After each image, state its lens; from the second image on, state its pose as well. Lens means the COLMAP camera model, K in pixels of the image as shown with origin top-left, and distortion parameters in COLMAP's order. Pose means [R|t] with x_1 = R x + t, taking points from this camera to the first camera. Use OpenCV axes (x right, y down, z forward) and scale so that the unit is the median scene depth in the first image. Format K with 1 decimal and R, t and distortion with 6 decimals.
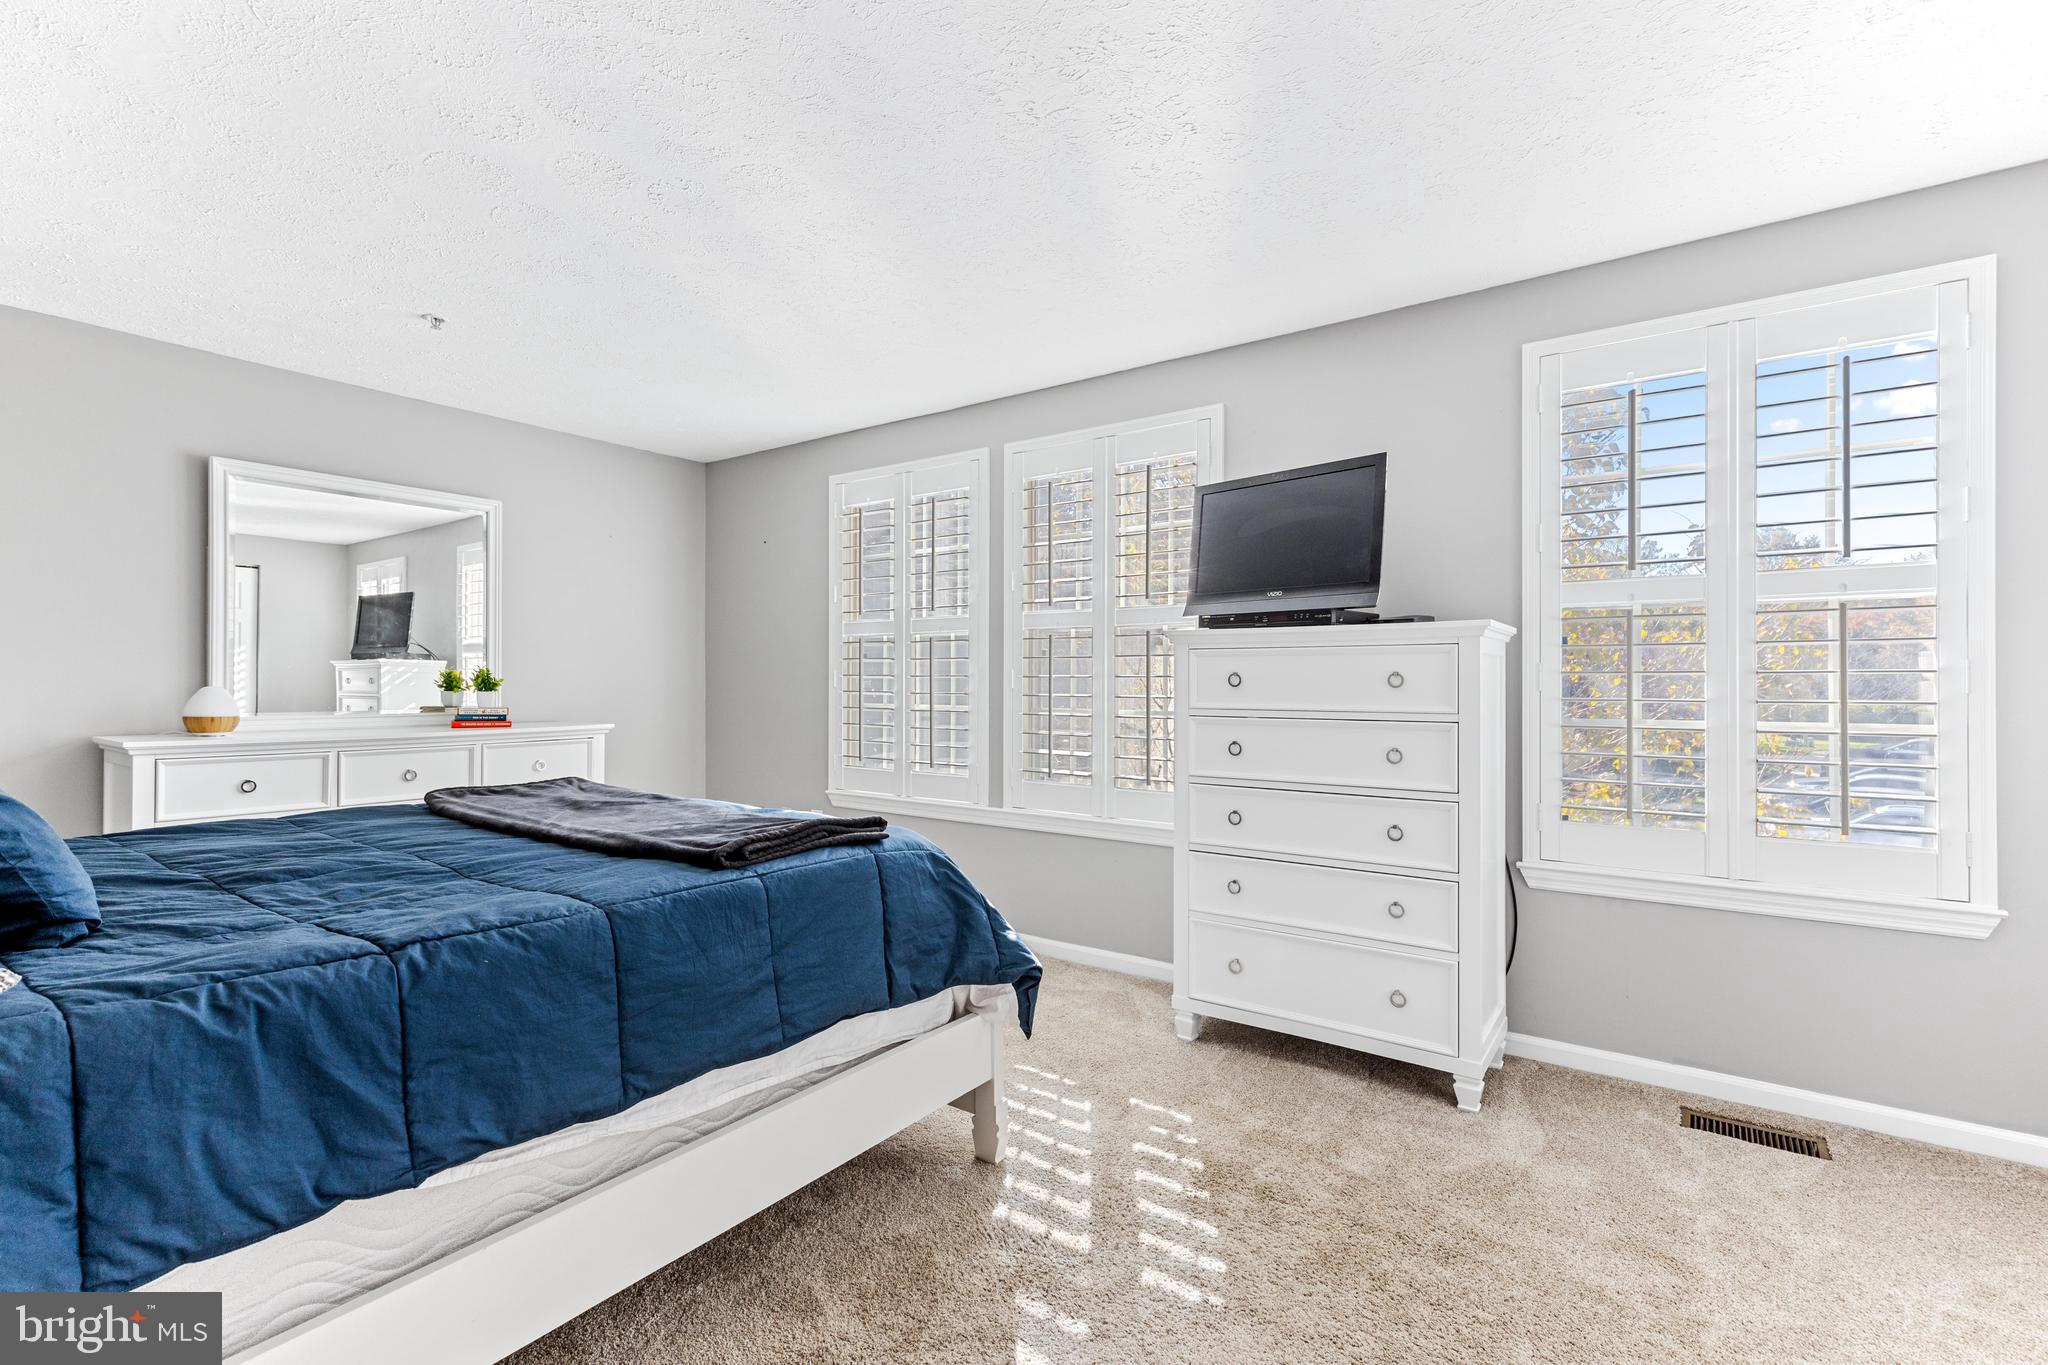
lens RADIAL K [[920.7, 0, 1021.4], [0, 920.7, 674.5], [0, 0, 1]] dist [0.004349, -0.001472]
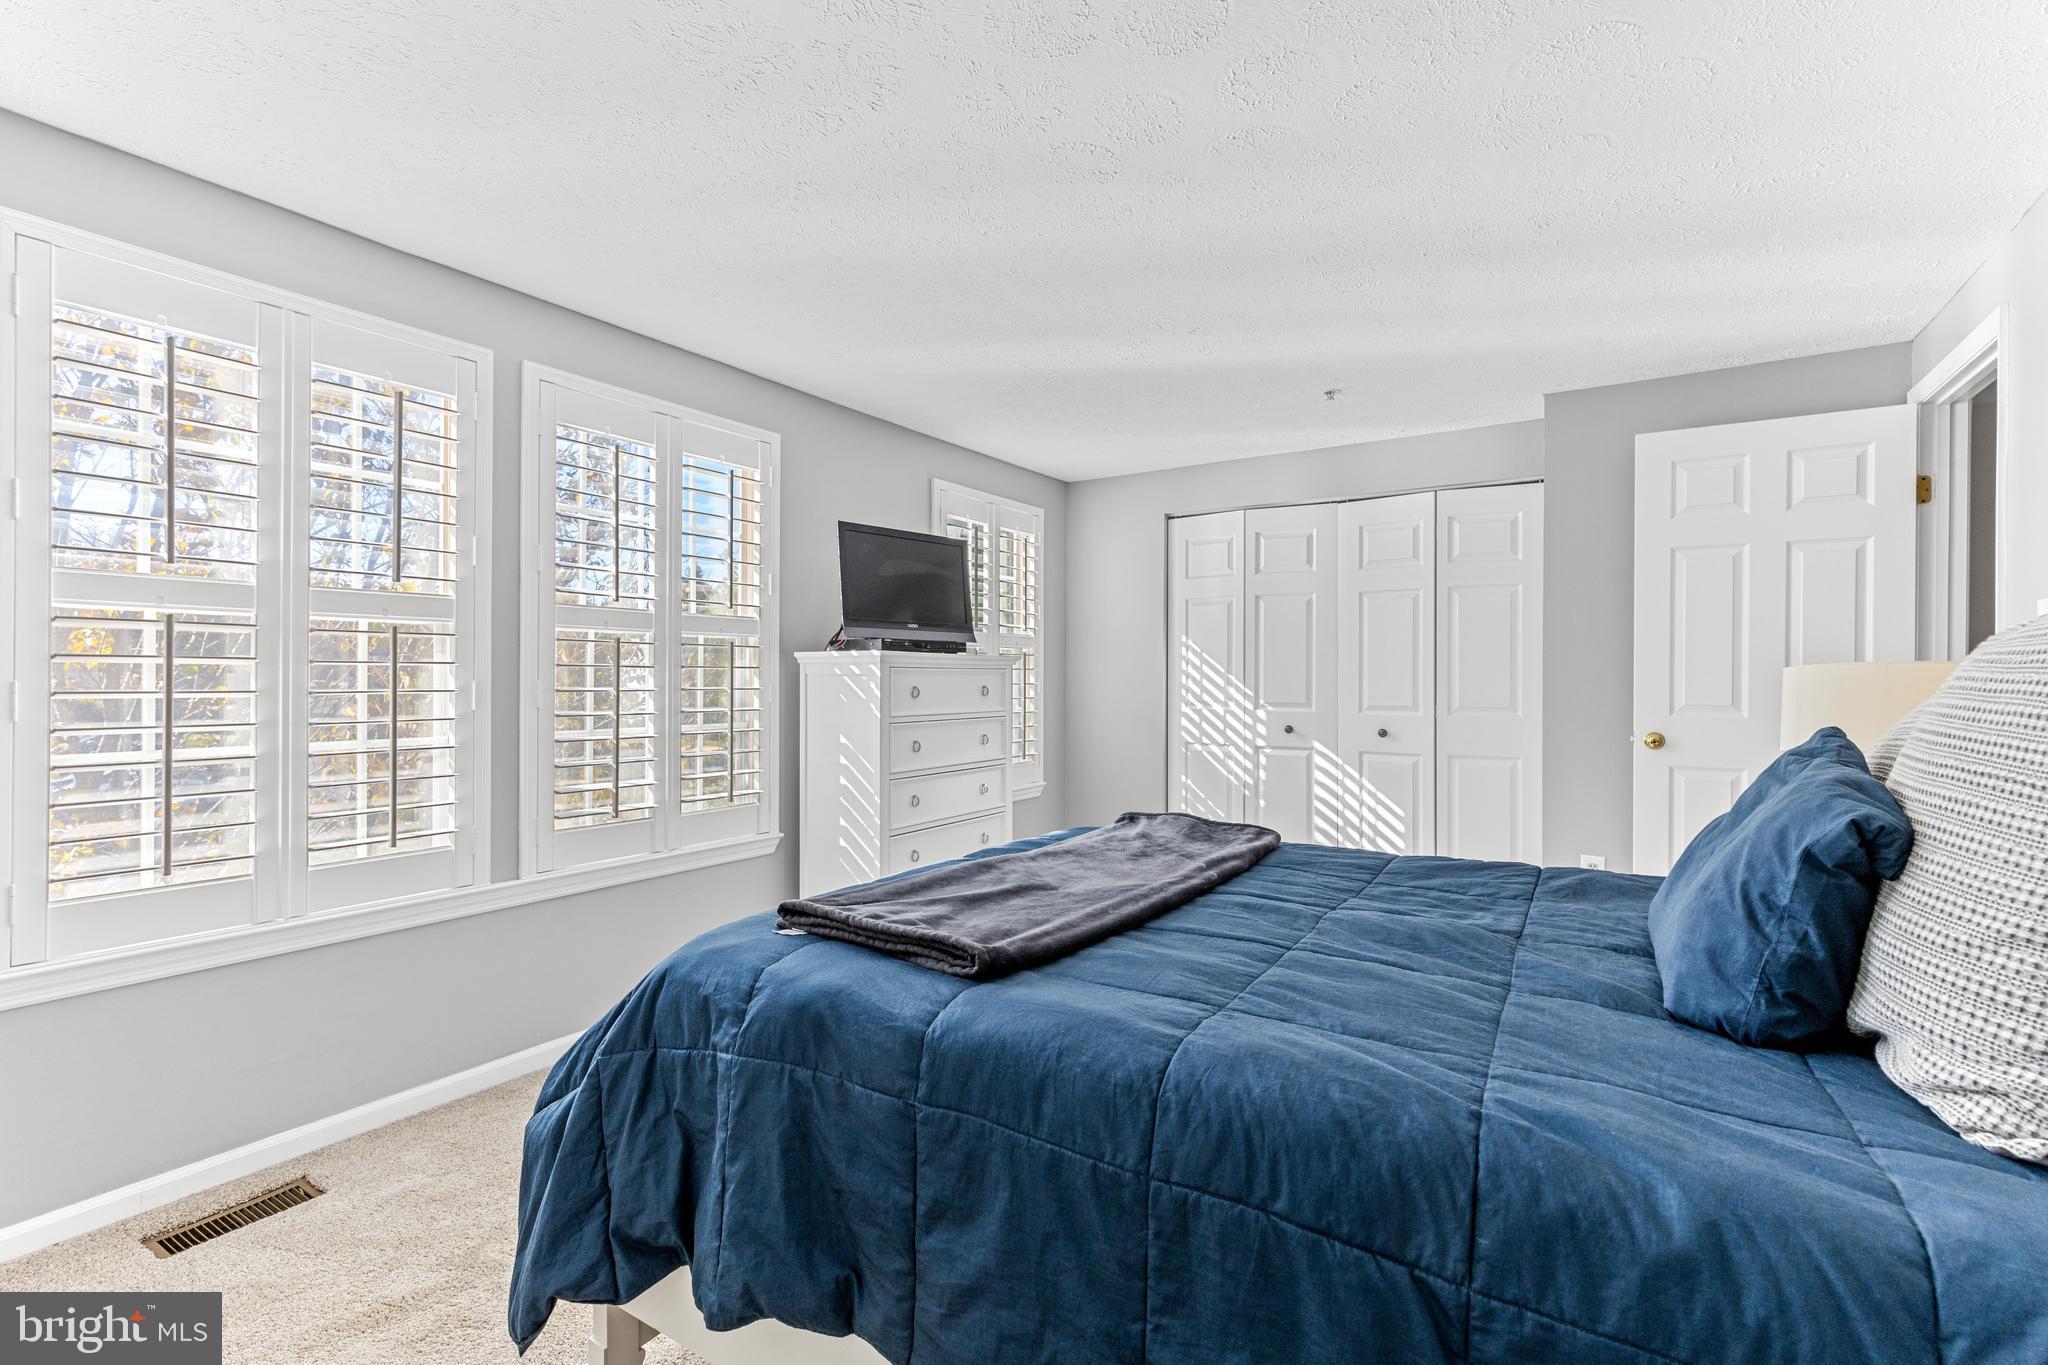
lens RADIAL K [[920.7, 0, 1020.2], [0, 920.7, 685.2], [0, 0, 1]] dist [0.004349, -0.001472]
pose [[-0.072247, 0.002309, 0.997384, -0.947926], [0.000497, 0.999997, -0.002279, -0.000949], [-0.997387, 0.000331, -0.072248, 0.859607]]
